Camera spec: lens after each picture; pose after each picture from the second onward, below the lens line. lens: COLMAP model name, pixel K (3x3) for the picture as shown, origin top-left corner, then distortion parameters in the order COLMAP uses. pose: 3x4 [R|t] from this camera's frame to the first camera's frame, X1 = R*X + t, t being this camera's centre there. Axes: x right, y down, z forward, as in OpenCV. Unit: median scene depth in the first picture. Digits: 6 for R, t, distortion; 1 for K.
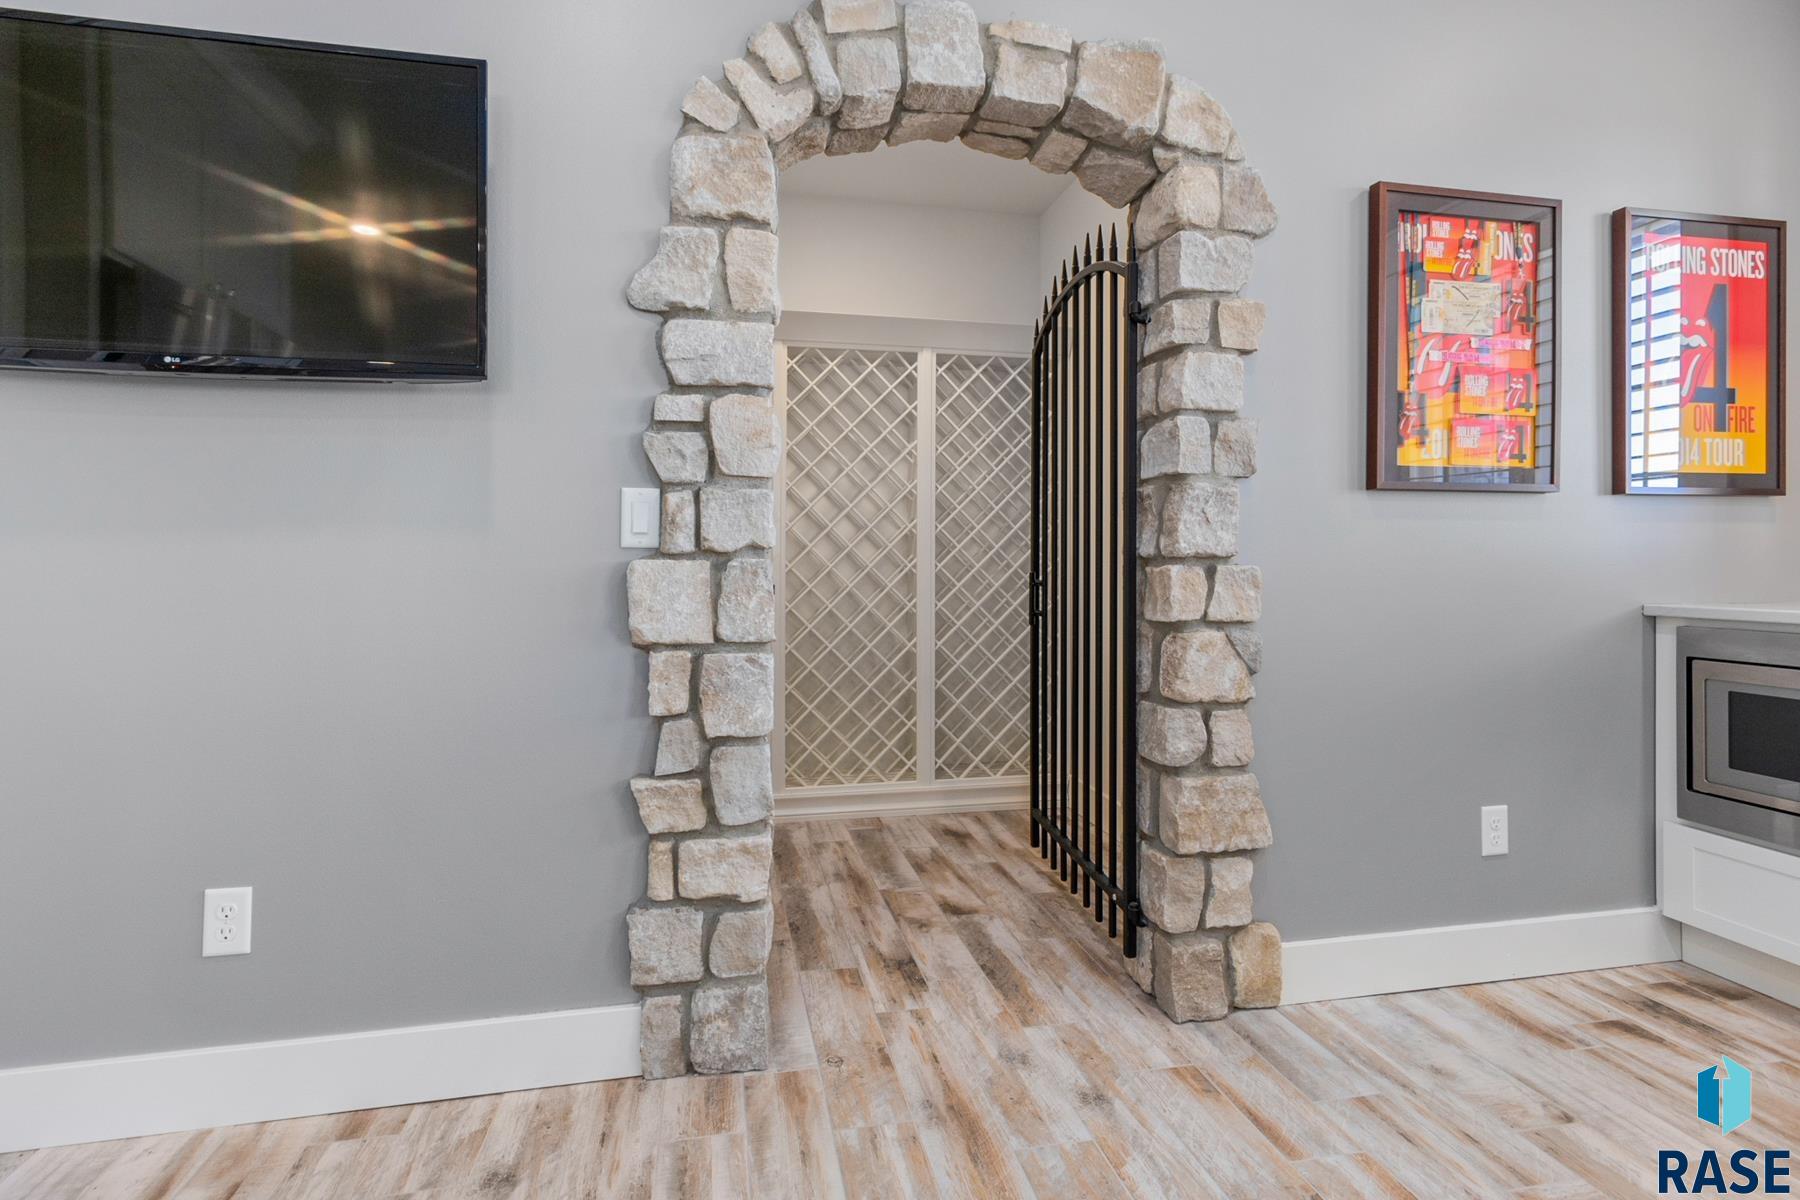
lens RADIAL K [[845.7, 0, 907.7], [0, 845.7, 559.7], [0, 0, 1]] dist [0.010280, -0.003495]
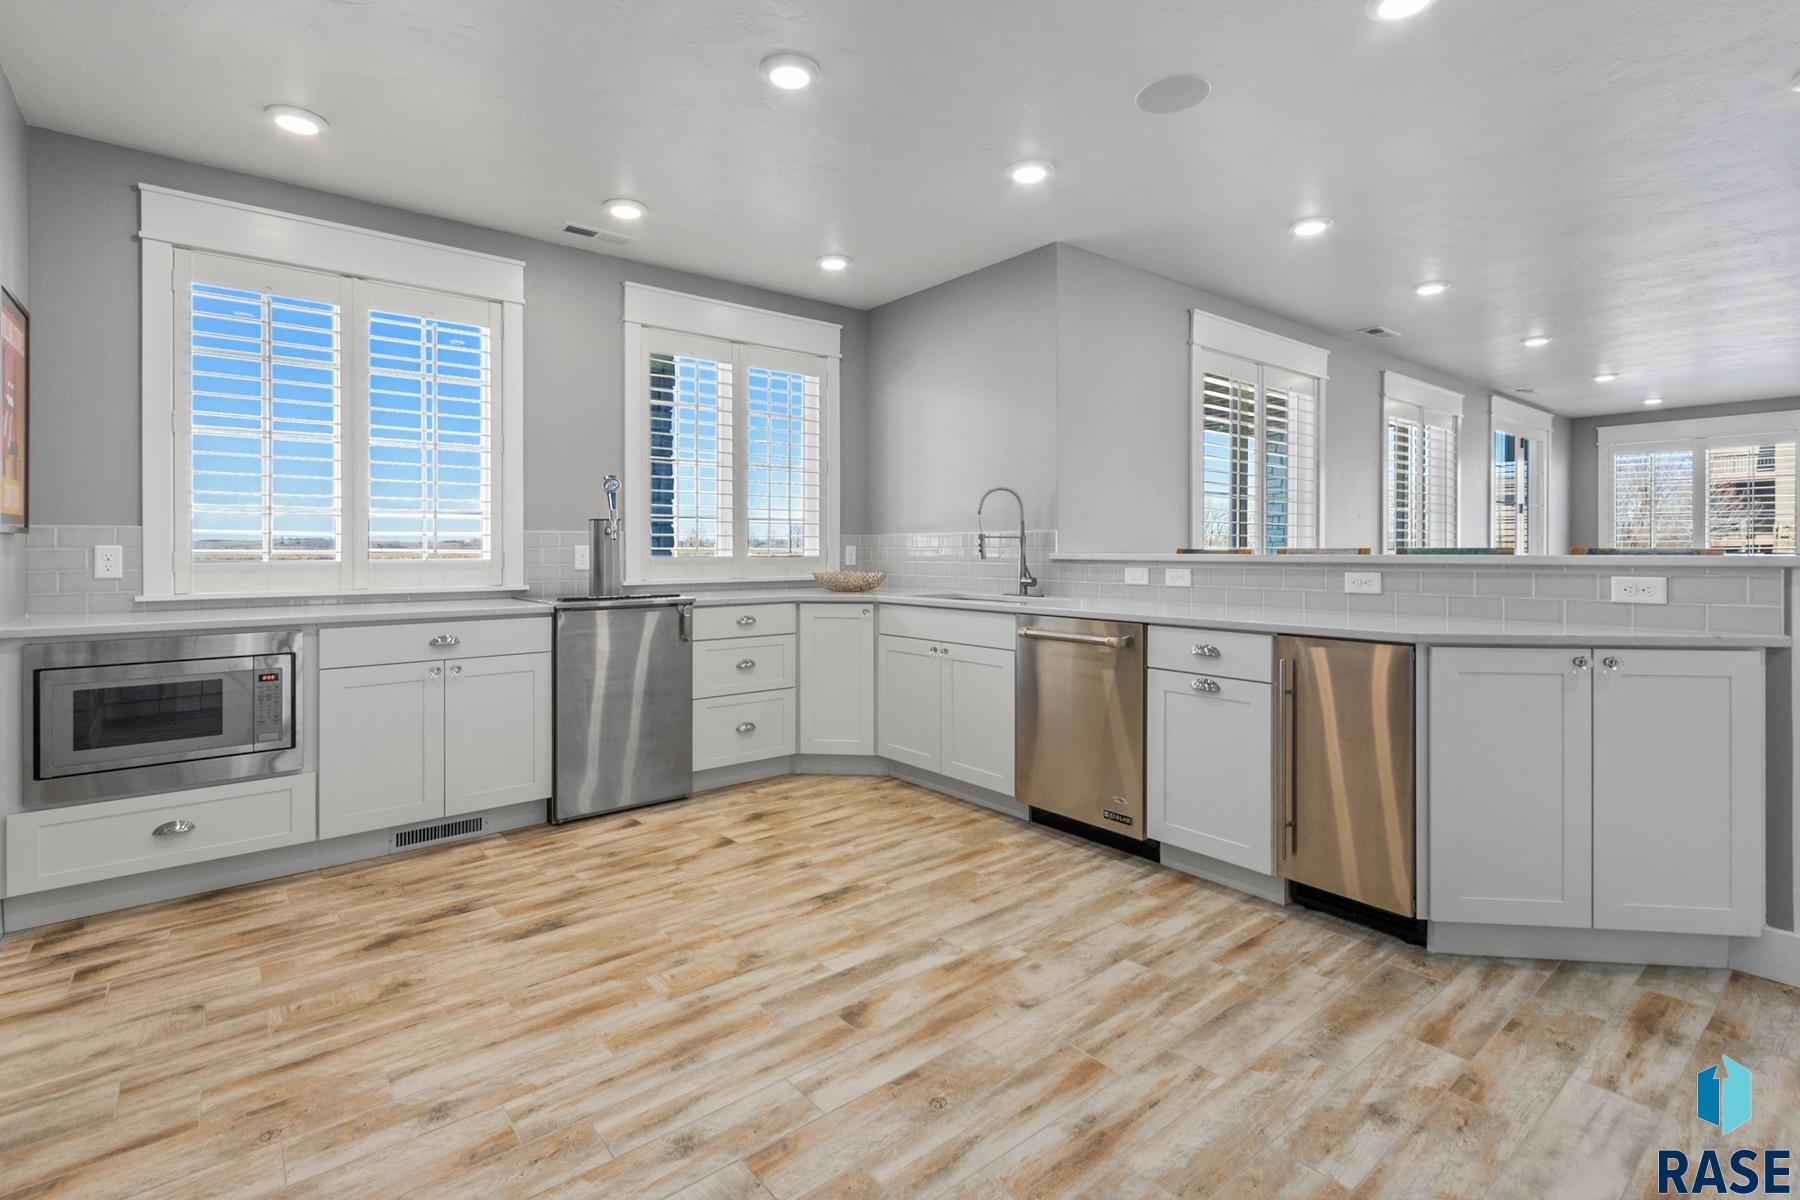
lens RADIAL K [[845.7, 0, 875.4], [0, 845.7, 550.9], [0, 0, 1]] dist [0.010280, -0.003495]
pose [[-0.445986, -0.002035, 0.895037, -0.797253], [0.000033, 0.999997, 0.002291, -0.064835], [-0.895040, 0.001052, -0.445985, 0.550008]]
